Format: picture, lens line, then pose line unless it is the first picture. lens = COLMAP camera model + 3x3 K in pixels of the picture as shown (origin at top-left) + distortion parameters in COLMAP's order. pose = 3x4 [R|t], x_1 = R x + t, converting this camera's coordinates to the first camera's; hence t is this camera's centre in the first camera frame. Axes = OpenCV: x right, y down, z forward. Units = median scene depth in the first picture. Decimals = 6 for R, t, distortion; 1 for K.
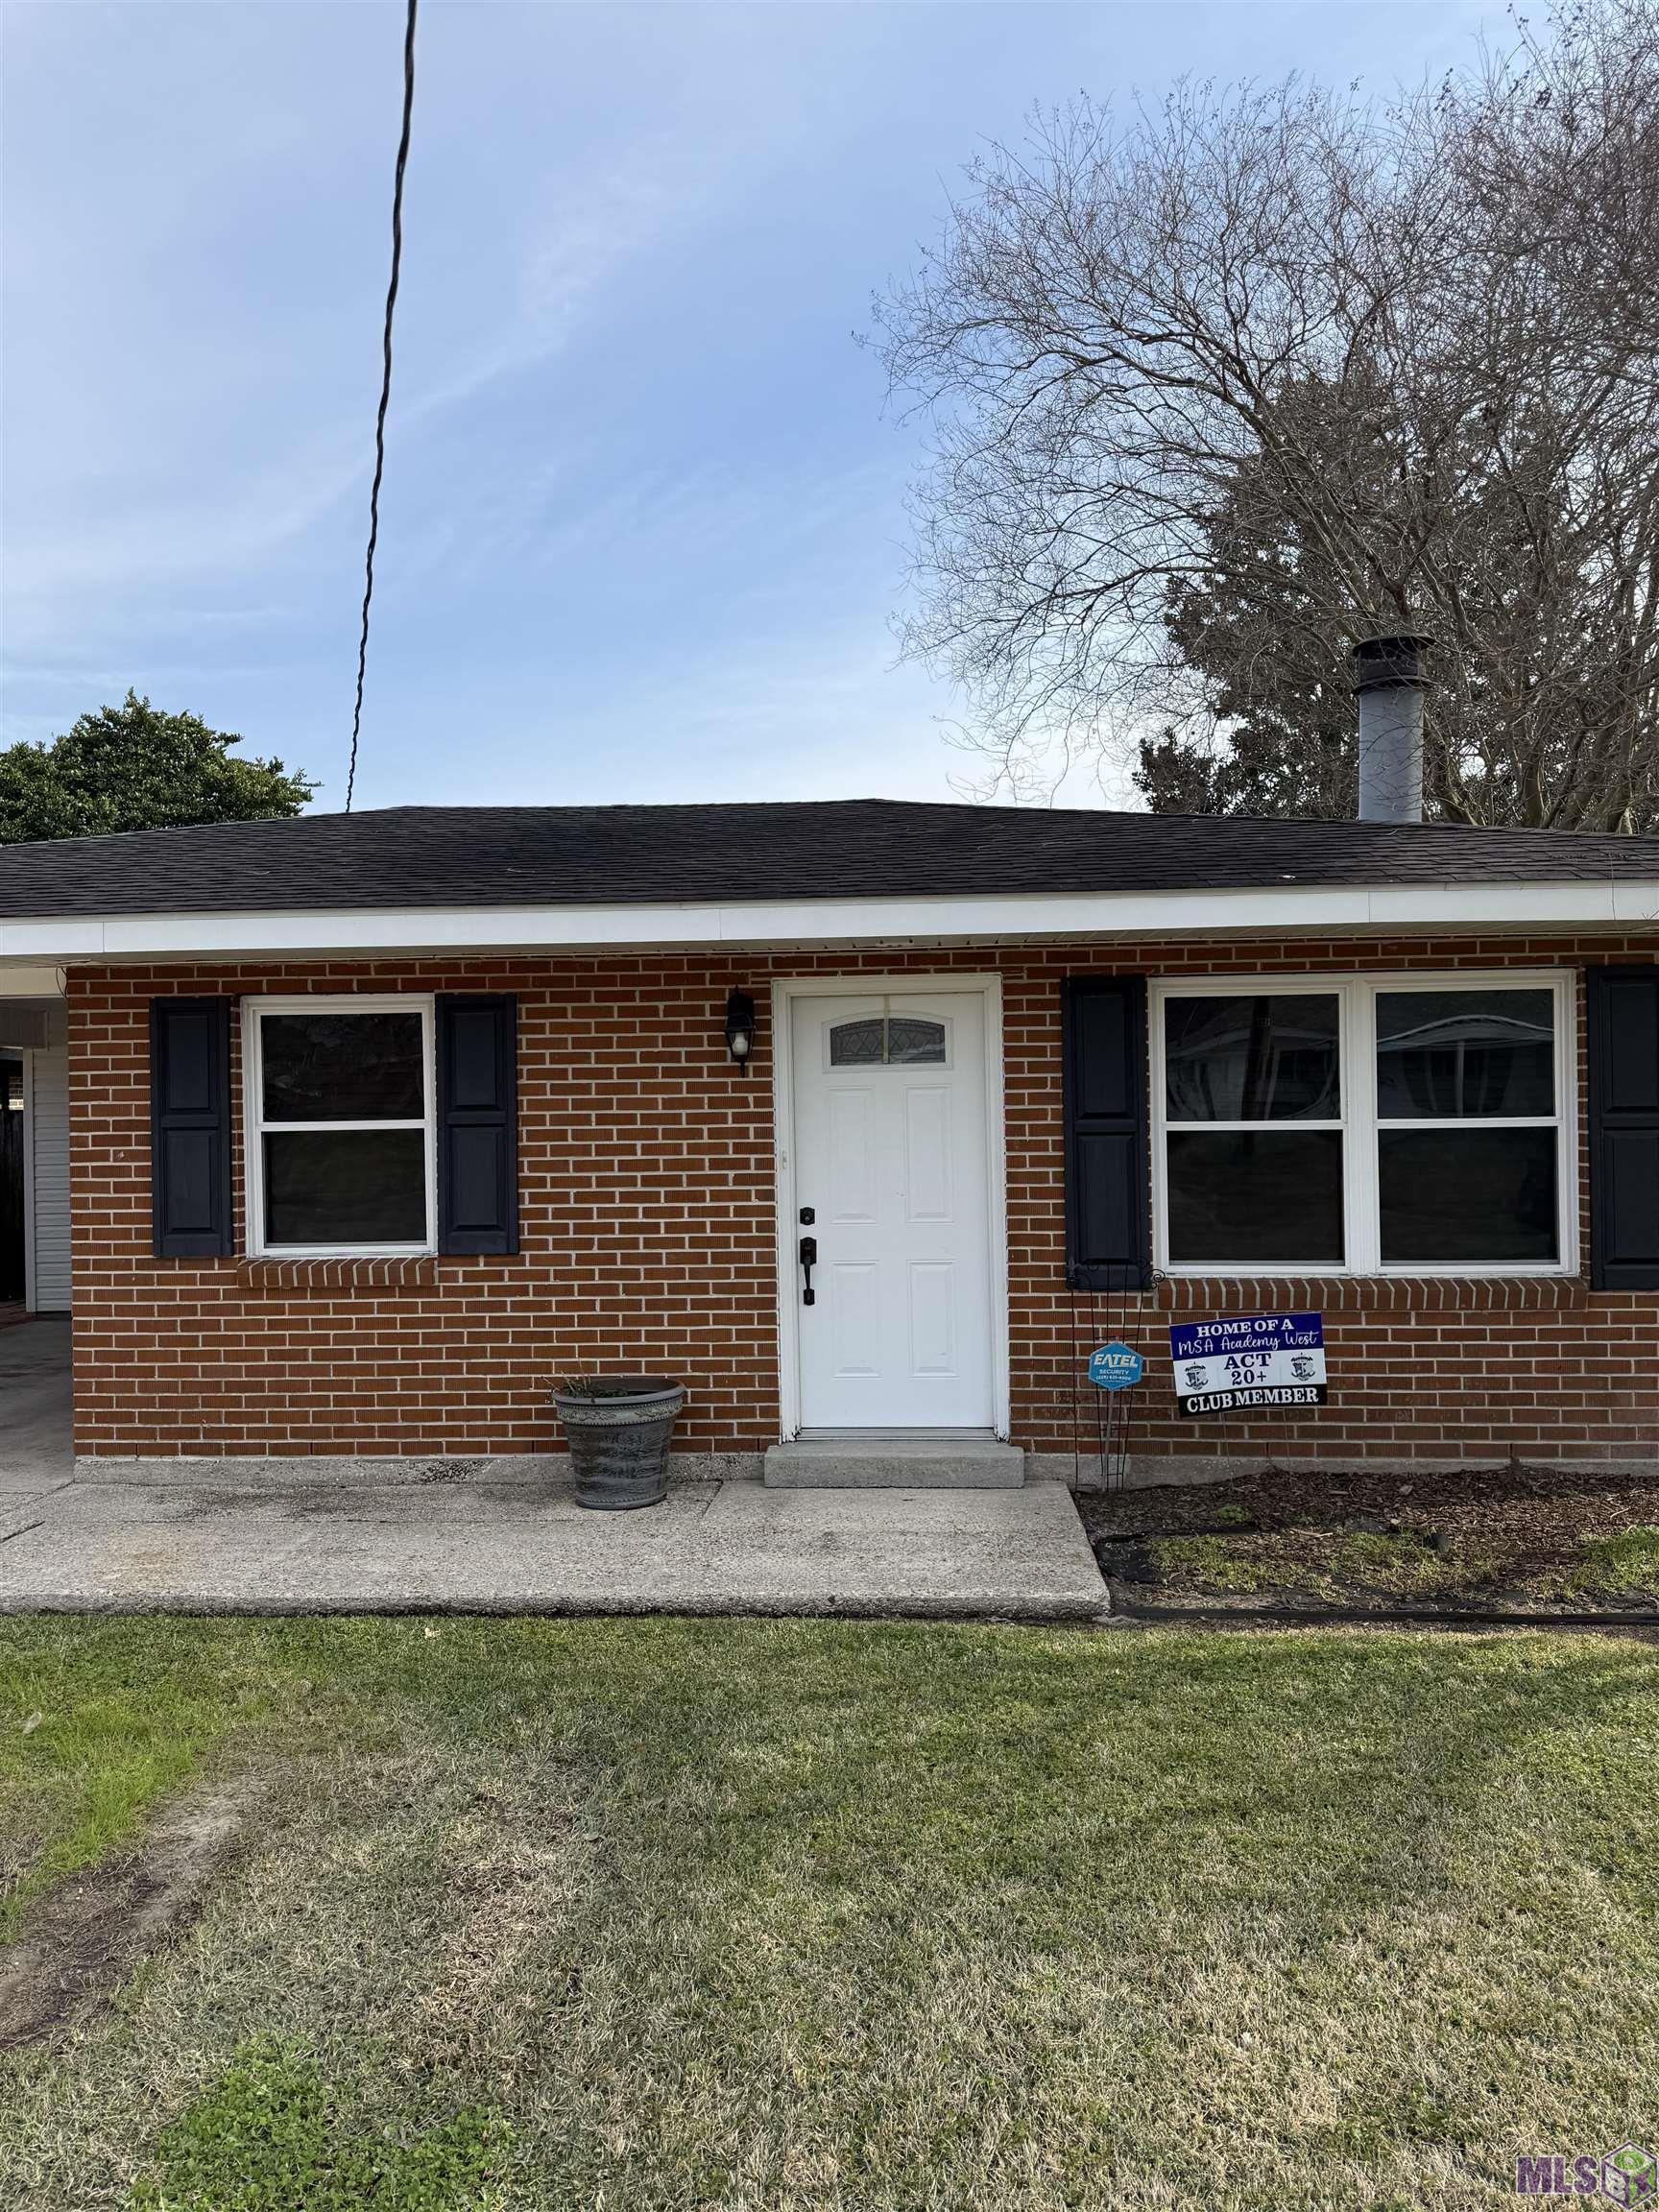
lens RADIAL K [[1527.0, 0, 829.5], [0, 1527.0, 1106.0], [0, 0, 1]] dist [0.183976, -0.346759]
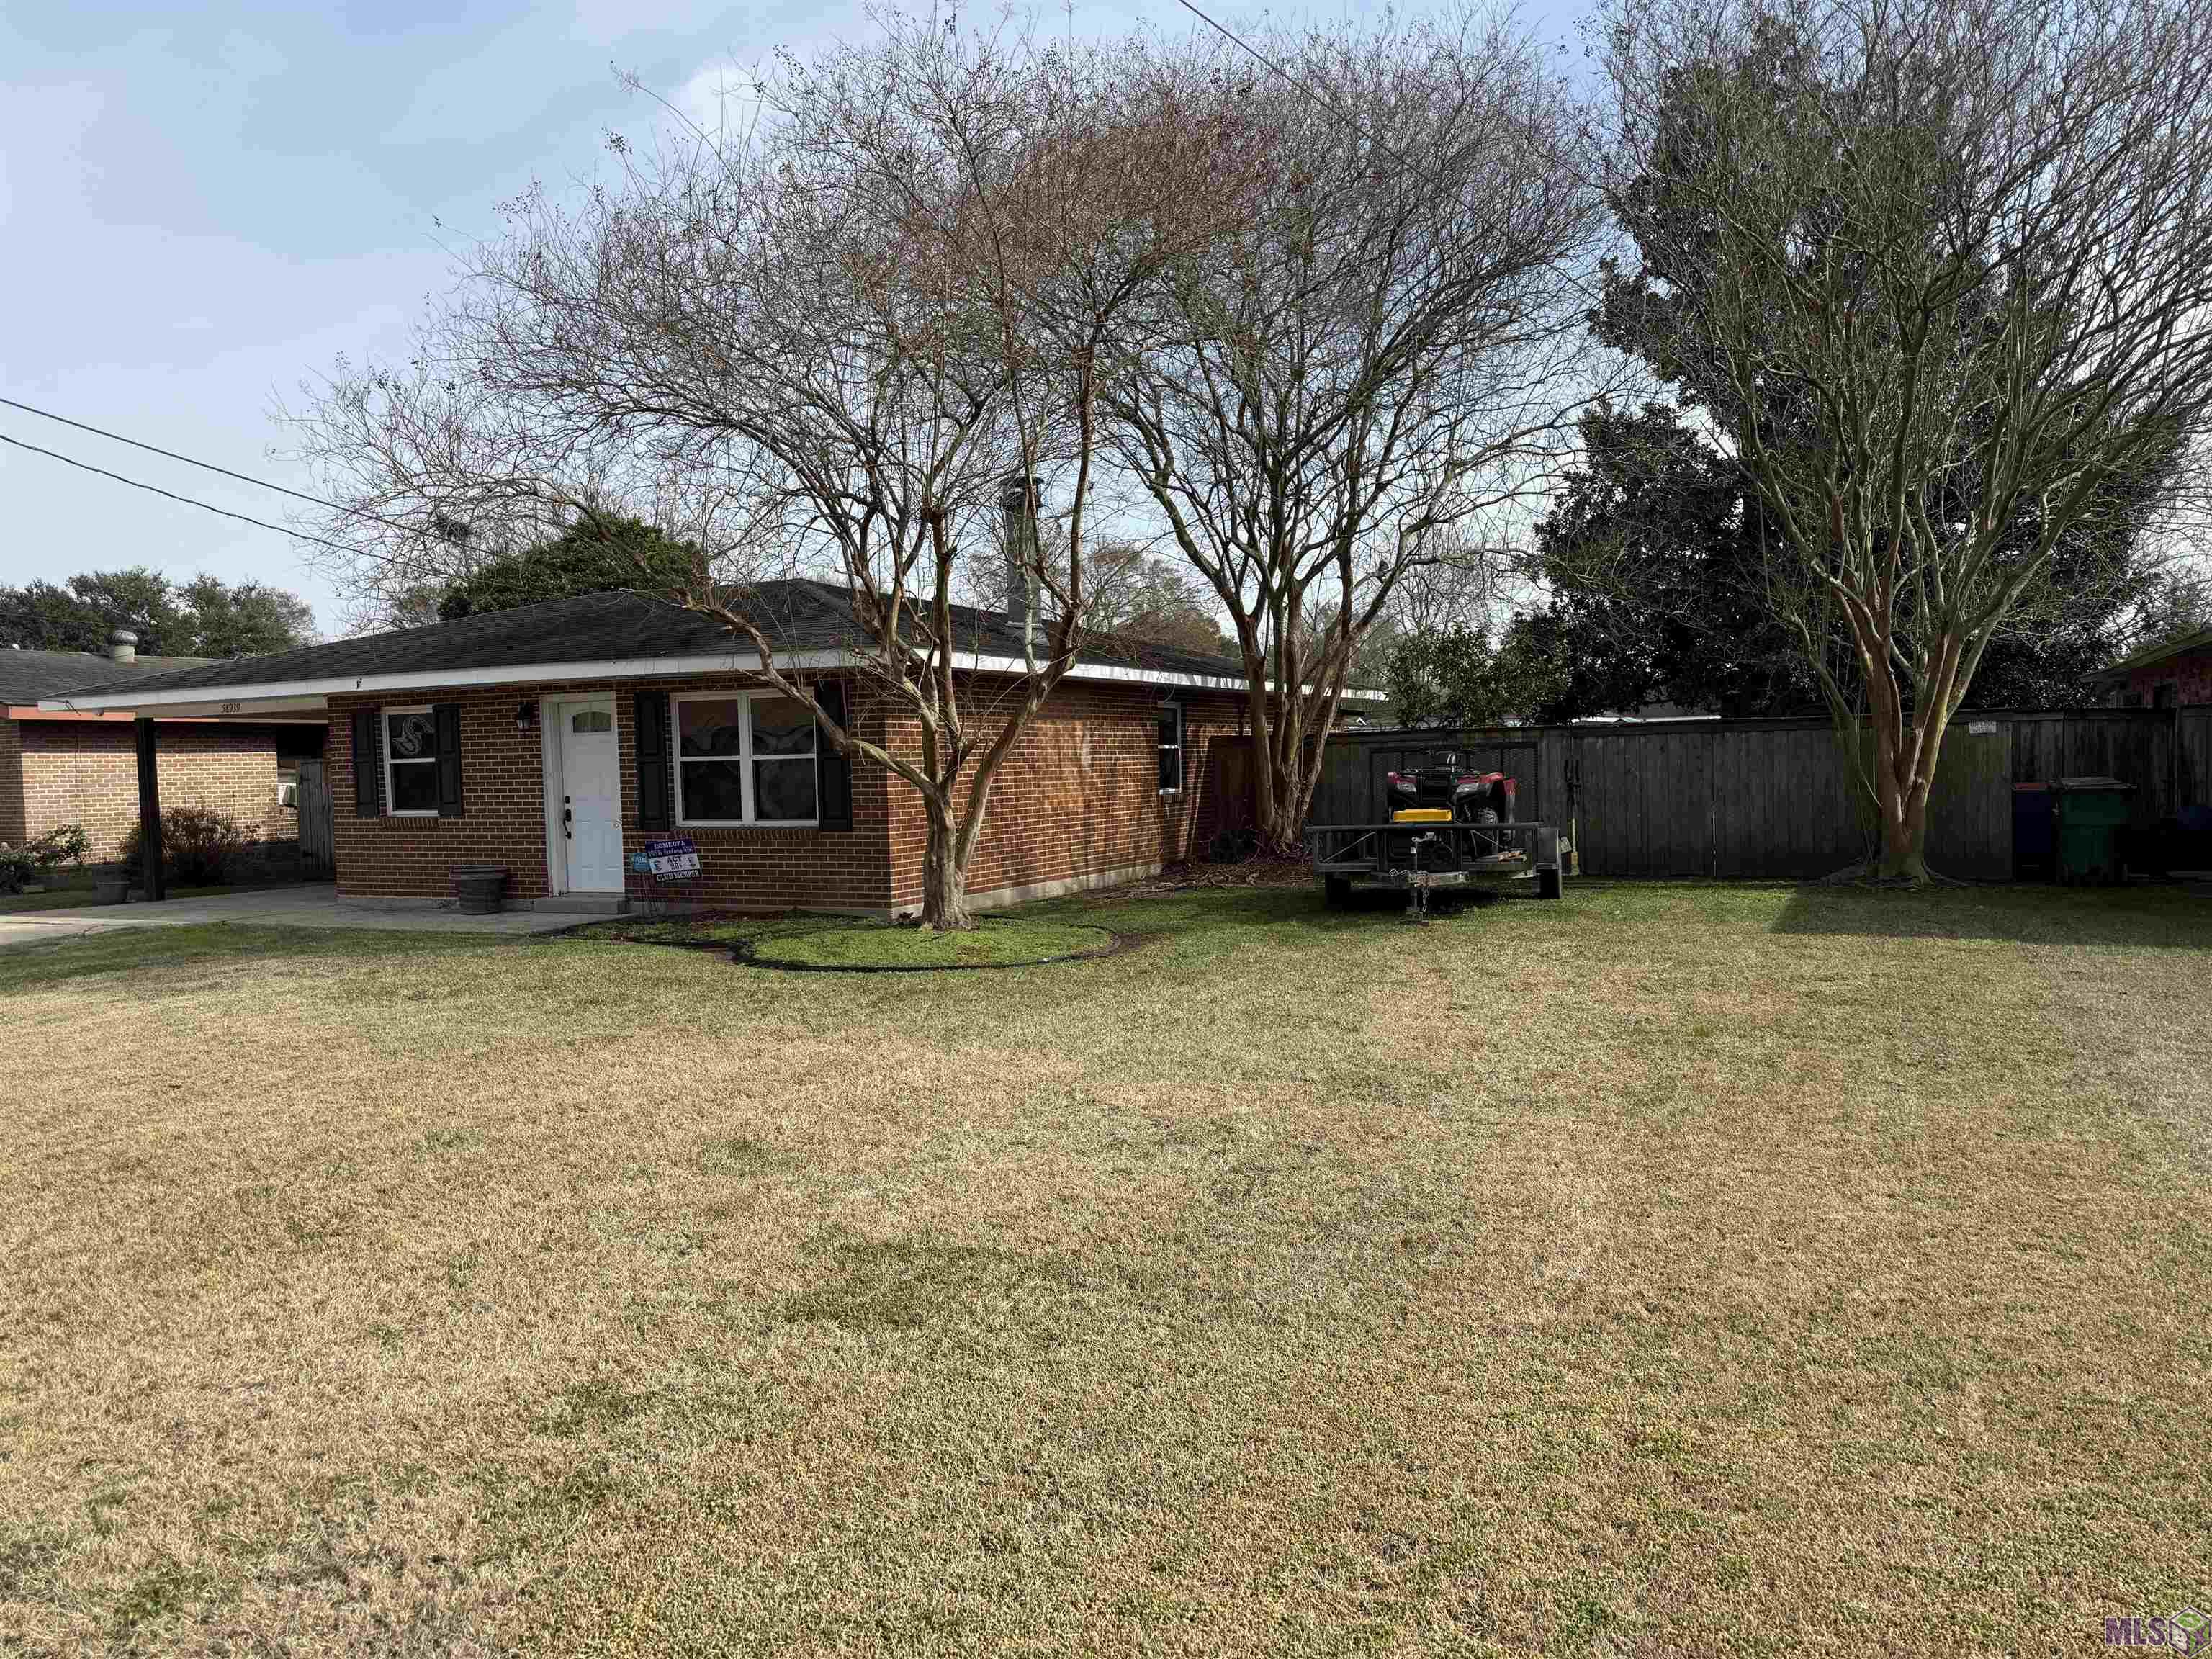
lens RADIAL K [[1537.6, 0, 1103.2], [0, 1537.6, 852.6], [0, 0, 1]] dist [0.083477, -0.113998]
pose [[0.925553, 0.016109, -0.378276, 1.622728], [0.008090, 0.998025, 0.062295, 0.013318], [0.378533, -0.060717, 0.923594, -0.844402]]
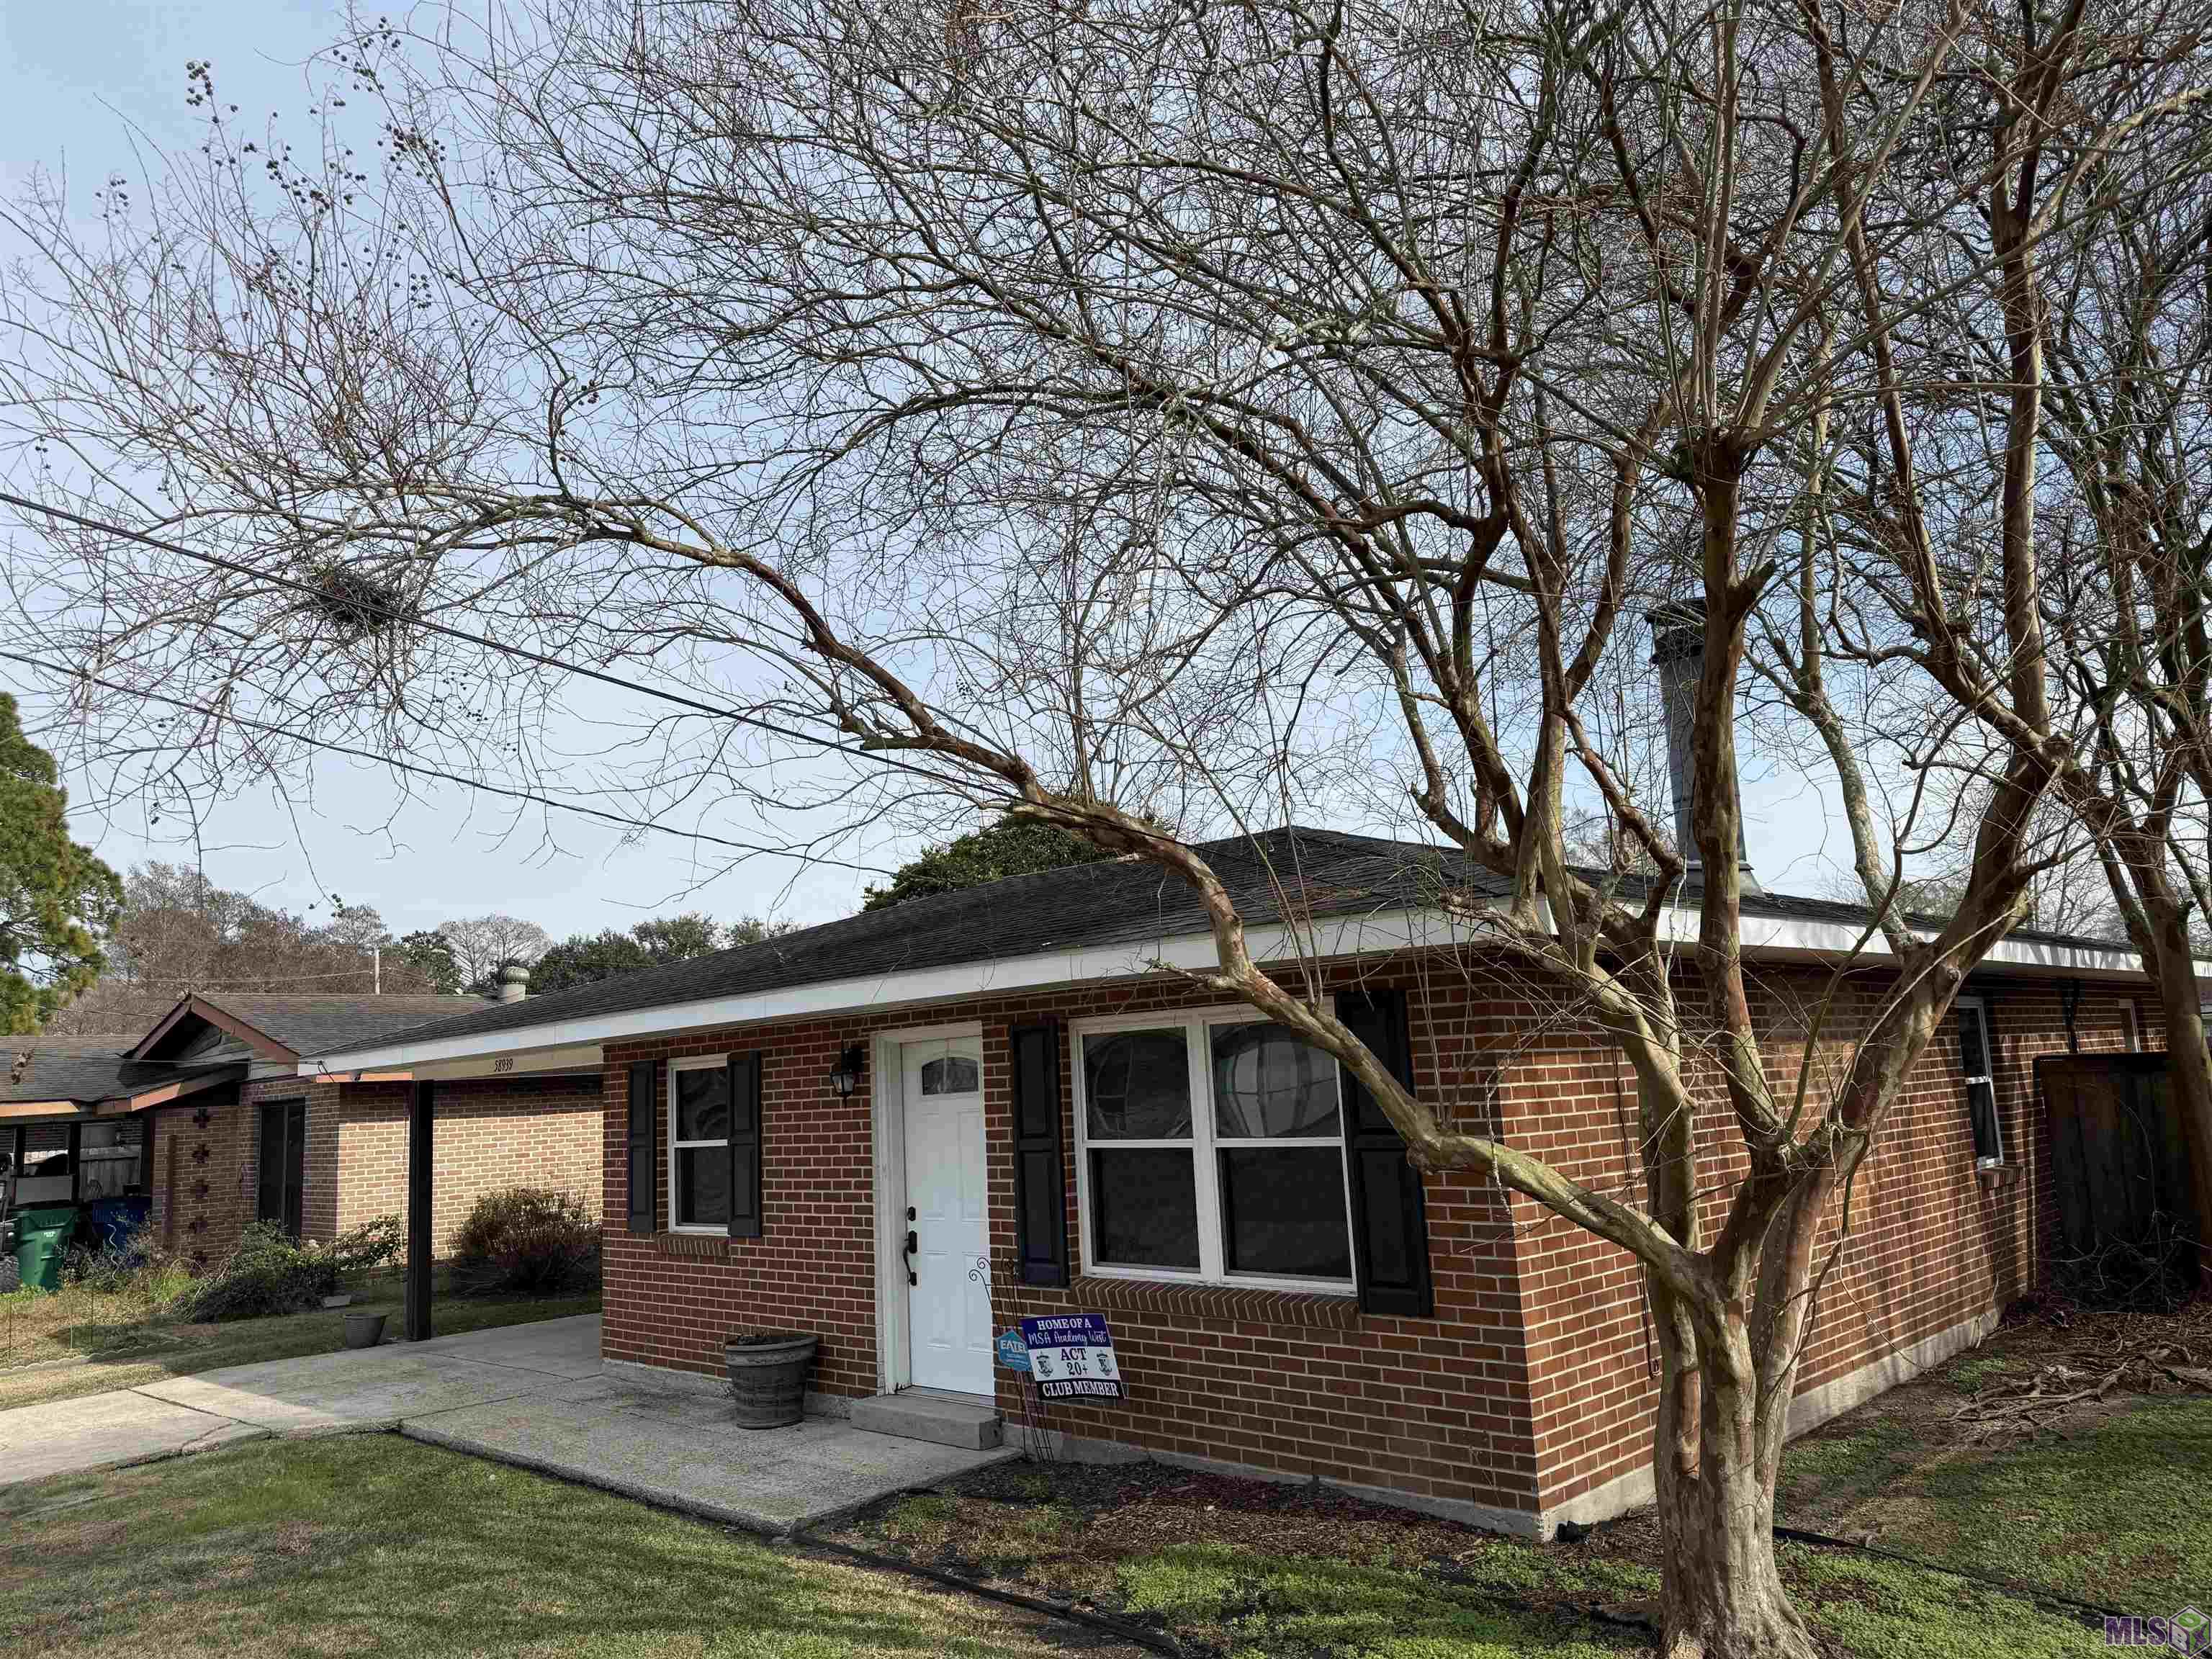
lens RADIAL K [[1532.9, 0, 1089.9], [0, 1532.9, 832.9], [0, 0, 1]] dist [0.197895, -0.407133]
pose [[0.759047, -0.126933, -0.638542, 1.005223], [0.036305, 0.987536, -0.153151, -0.041326], [0.650023, 0.093067, 0.754194, 0.072271]]
